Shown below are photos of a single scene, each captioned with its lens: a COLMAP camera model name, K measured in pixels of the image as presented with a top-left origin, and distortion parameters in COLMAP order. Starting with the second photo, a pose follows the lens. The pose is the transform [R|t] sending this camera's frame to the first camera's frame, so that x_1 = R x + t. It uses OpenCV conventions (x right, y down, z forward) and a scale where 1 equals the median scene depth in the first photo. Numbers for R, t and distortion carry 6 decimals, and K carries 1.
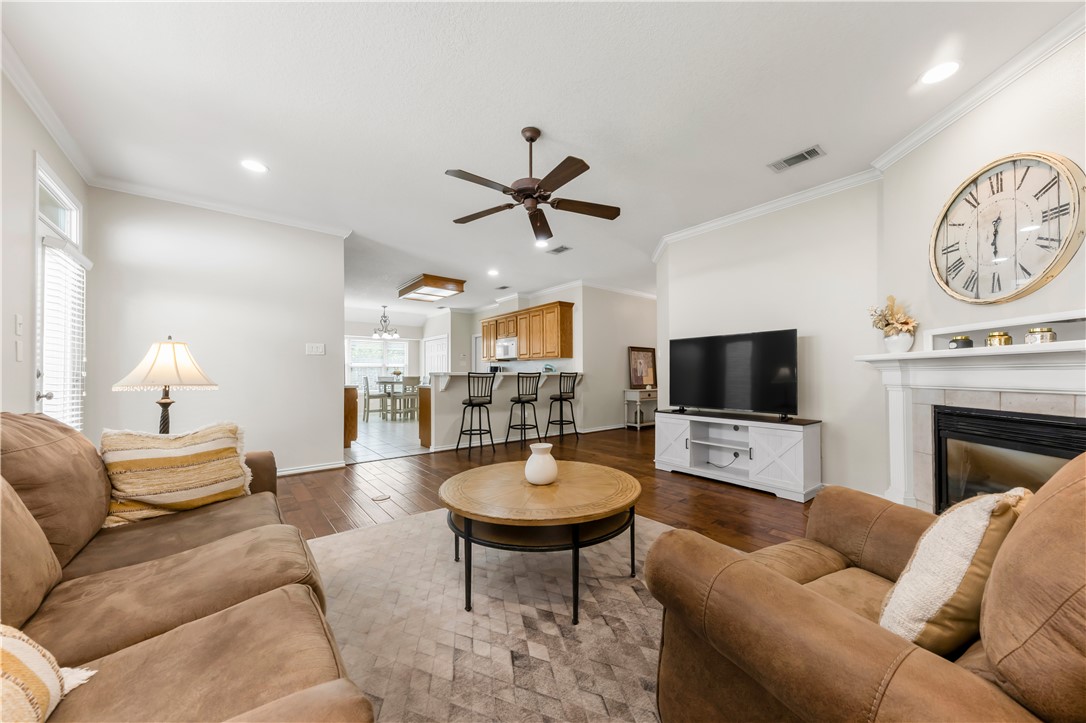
lens RADIAL K [[389.3, 0, 558.3], [0, 389.3, 366.5], [0, 0, 1]] dist [0.007250, -0.001650]
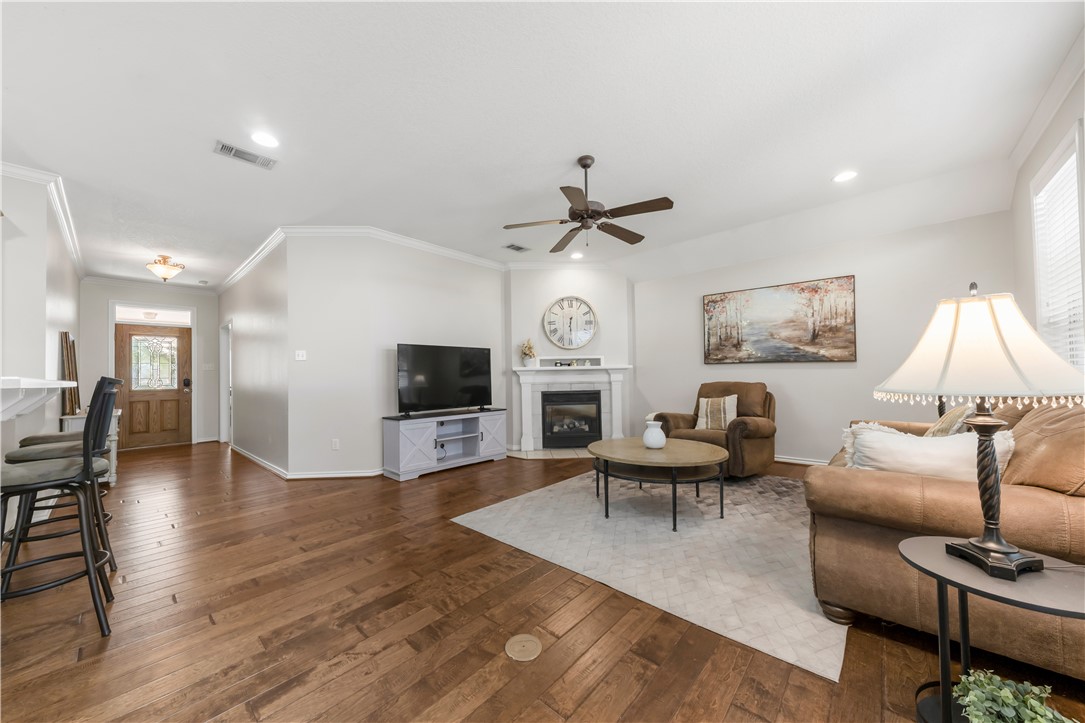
lens RADIAL K [[389.0, 0, 525.3], [0, 389.0, 369.2], [0, 0, 1]] dist [0.007250, -0.001650]
pose [[-0.129341, 0.027447, 0.991220, -1.363340], [0.001275, 0.999621, -0.027513, 0.038868], [-0.991599, -0.002294, -0.129327, 1.577858]]
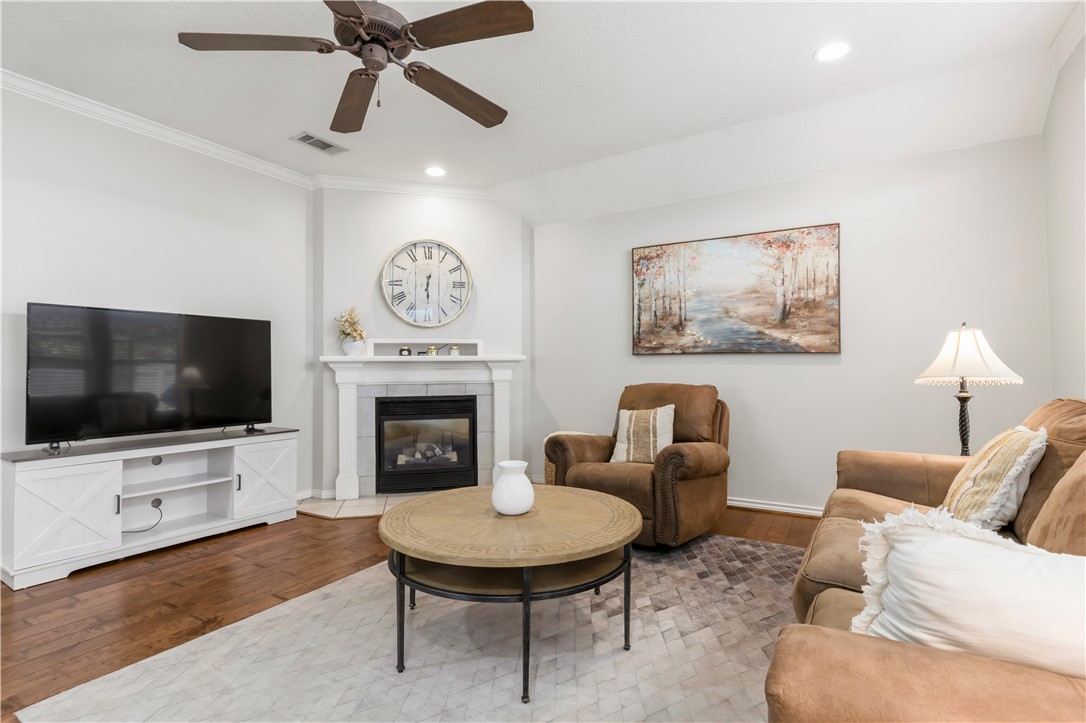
lens RADIAL K [[521.9, 0, 538.3], [0, 521.9, 361.0], [0, 0, 1]] dist [-0.000711, 0.003028]
pose [[-0.326267, 0.026501, 0.944906, -0.973839], [-0.006137, 0.999526, -0.030152, 0.030365], [-0.945258, -0.015637, -0.325950, 1.215848]]
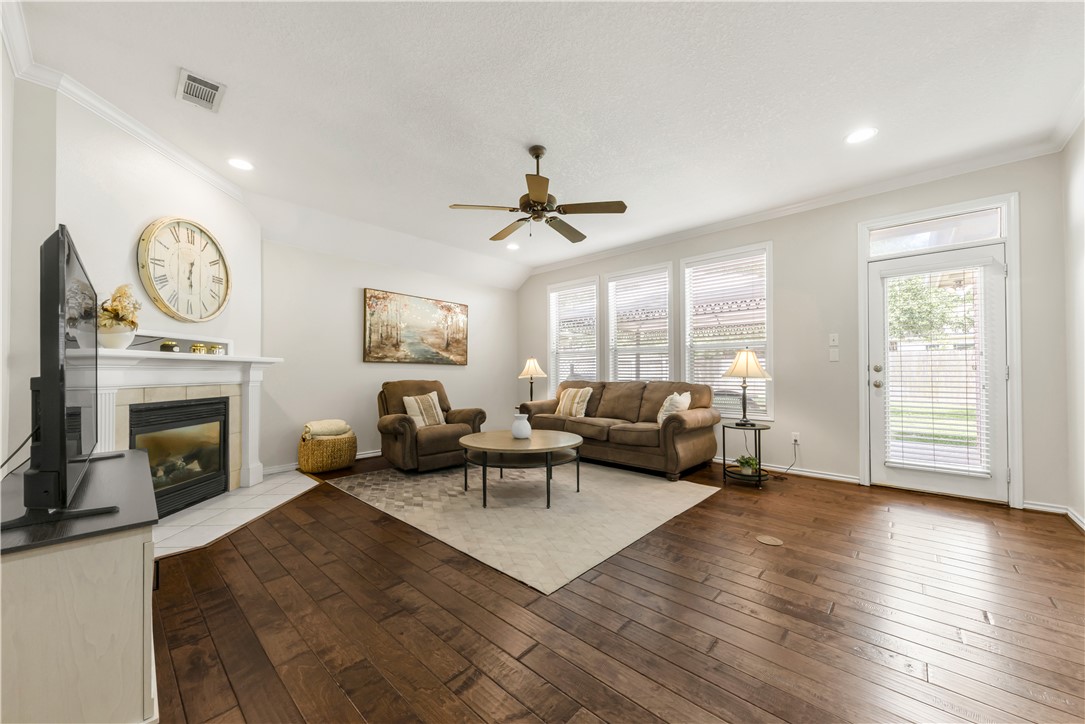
lens RADIAL K [[389.0, 0, 556.4], [0, 389.0, 367.7], [0, 0, 1]] dist [0.007250, -0.001650]
pose [[-0.987917, 0.009016, -0.154721, 0.052661], [0.013916, 0.999434, -0.030621, 0.057183], [0.154358, -0.032404, -0.987484, 2.466881]]
